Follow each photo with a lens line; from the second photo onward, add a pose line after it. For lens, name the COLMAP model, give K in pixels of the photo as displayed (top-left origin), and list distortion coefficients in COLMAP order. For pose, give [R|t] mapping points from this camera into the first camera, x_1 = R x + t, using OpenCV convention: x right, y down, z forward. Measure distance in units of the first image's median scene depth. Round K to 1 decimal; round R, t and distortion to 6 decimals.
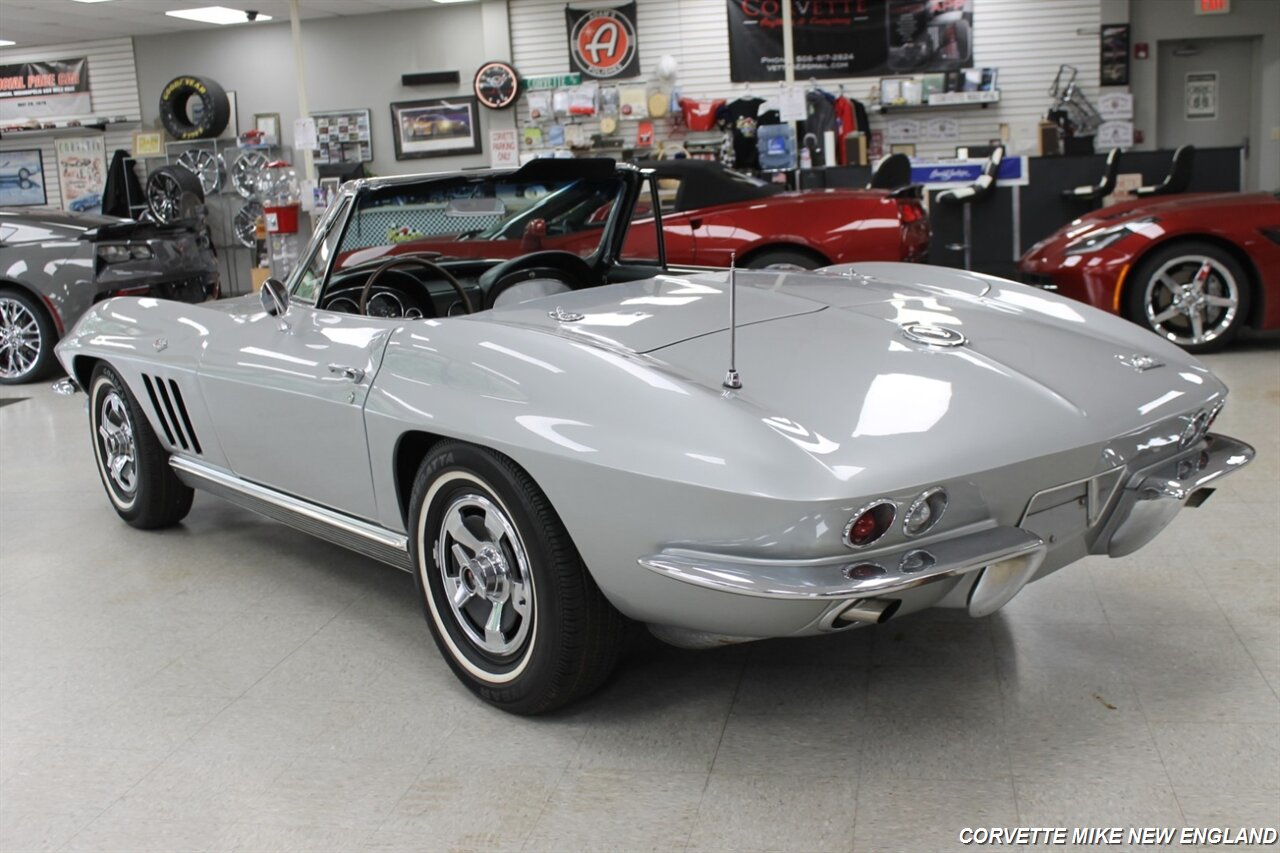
lens RADIAL K [[1381.8, 0, 645.0], [0, 1381.8, 421.4], [0, 0, 1]] dist [-0.125764, 0.164426]
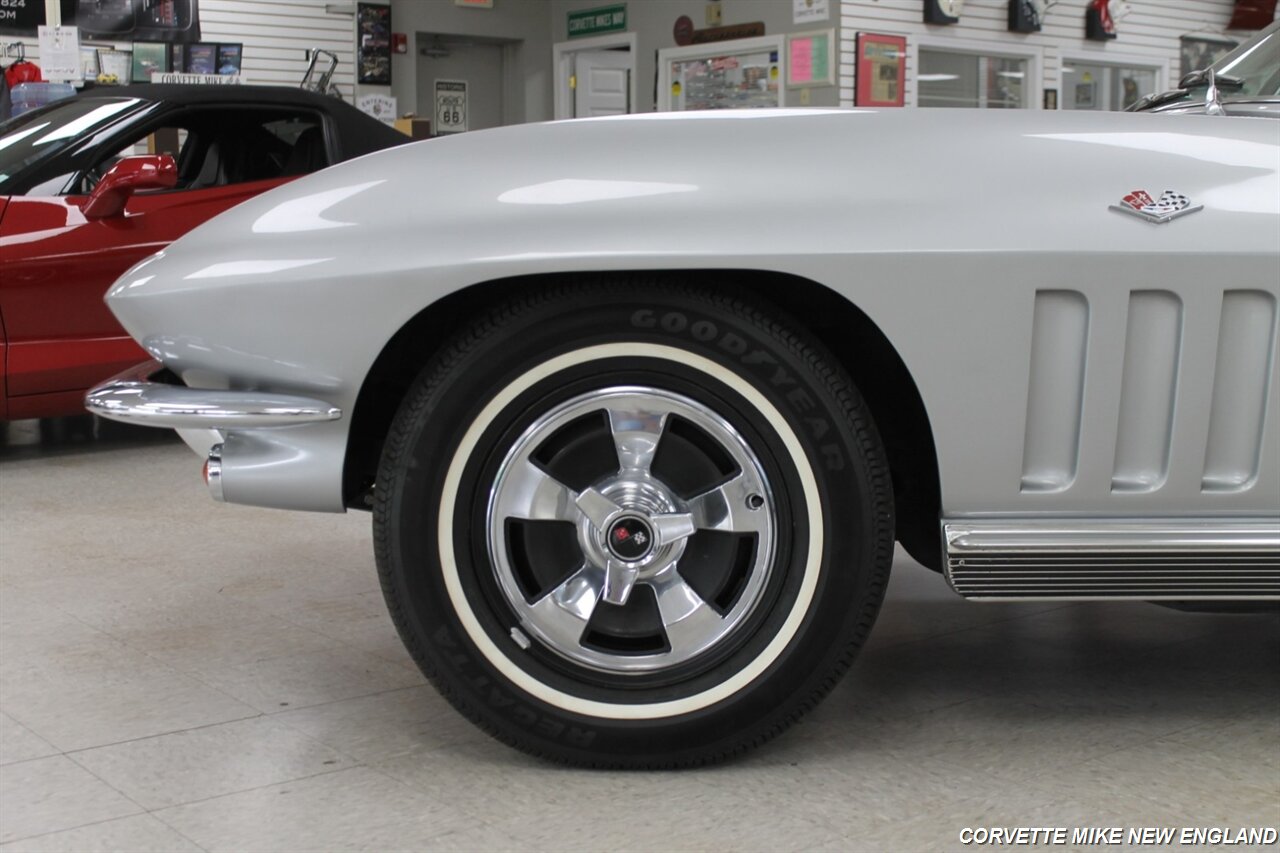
lens RADIAL K [[1736.8, 0, 644.9], [0, 1736.8, 424.4], [0, 0, 1]] dist [-0.079862, 0.206512]
pose [[0.659803, -0.037691, 0.750492, -0.270269], [0.111932, 0.992529, -0.048559, 0.003760], [-0.743055, 0.116043, 0.659093, 0.262265]]
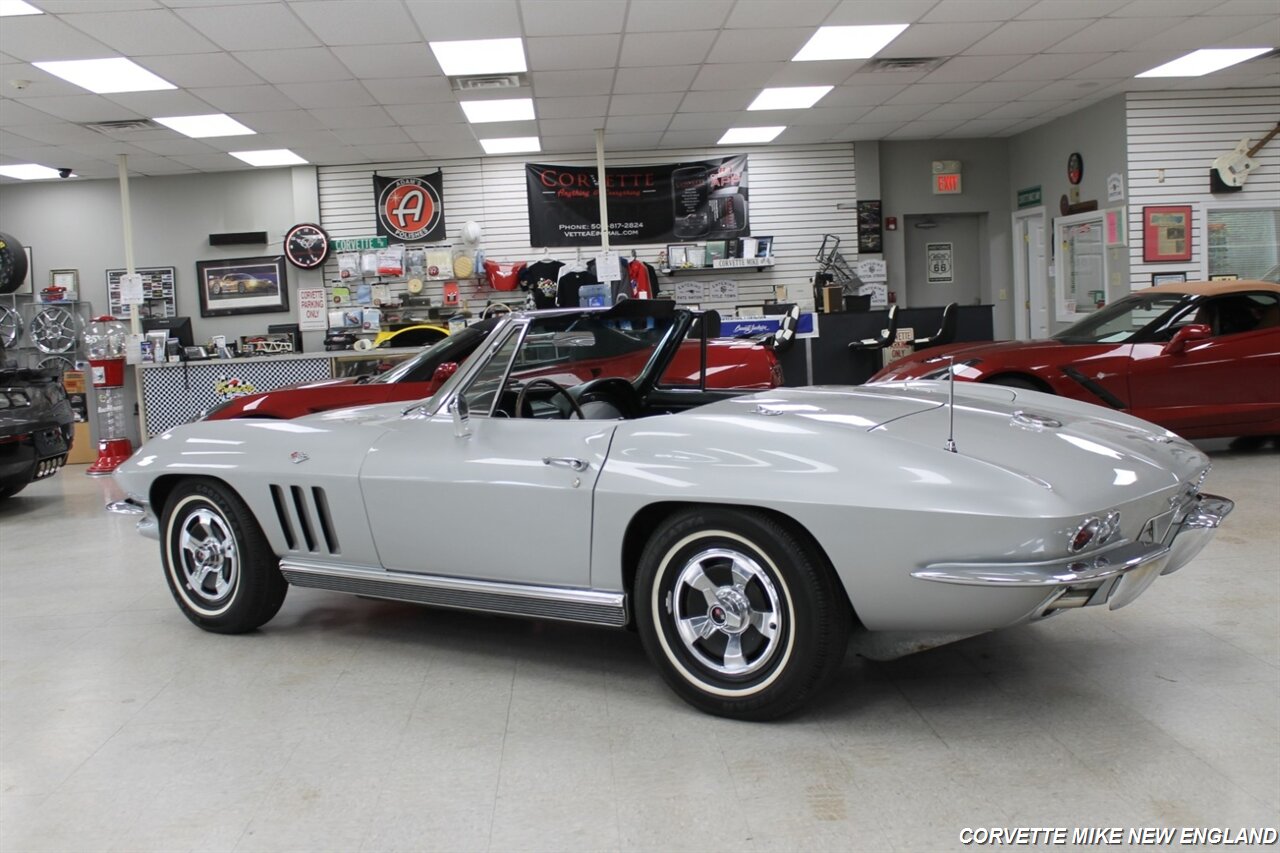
lens RADIAL K [[1384.8, 0, 645.6], [0, 1384.8, 427.8], [0, 0, 1]] dist [-0.120834, 0.157776]
pose [[0.969914, -0.013385, 0.243079, -0.117050], [0.041400, 0.993012, -0.110512, 0.018930], [-0.239901, 0.117251, 0.963691, -0.055289]]
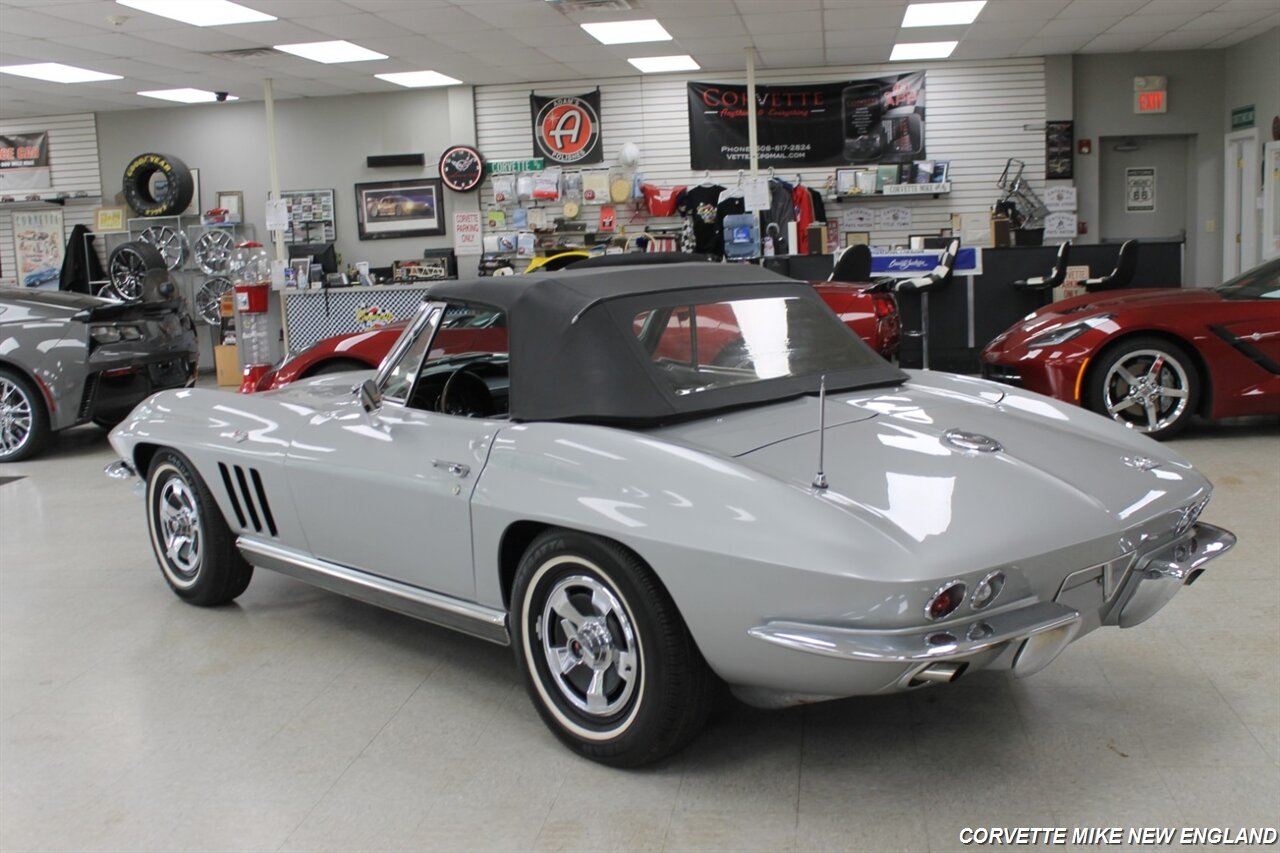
lens RADIAL K [[1417.7, 0, 646.2], [0, 1417.7, 421.8], [0, 0, 1]] dist [-0.117482, 0.157548]
pose [[0.998246, 0.006132, 0.058888, -0.032769], [-0.003081, 0.998654, -0.051769, -0.003489], [-0.059126, 0.051497, 0.996921, -0.045281]]
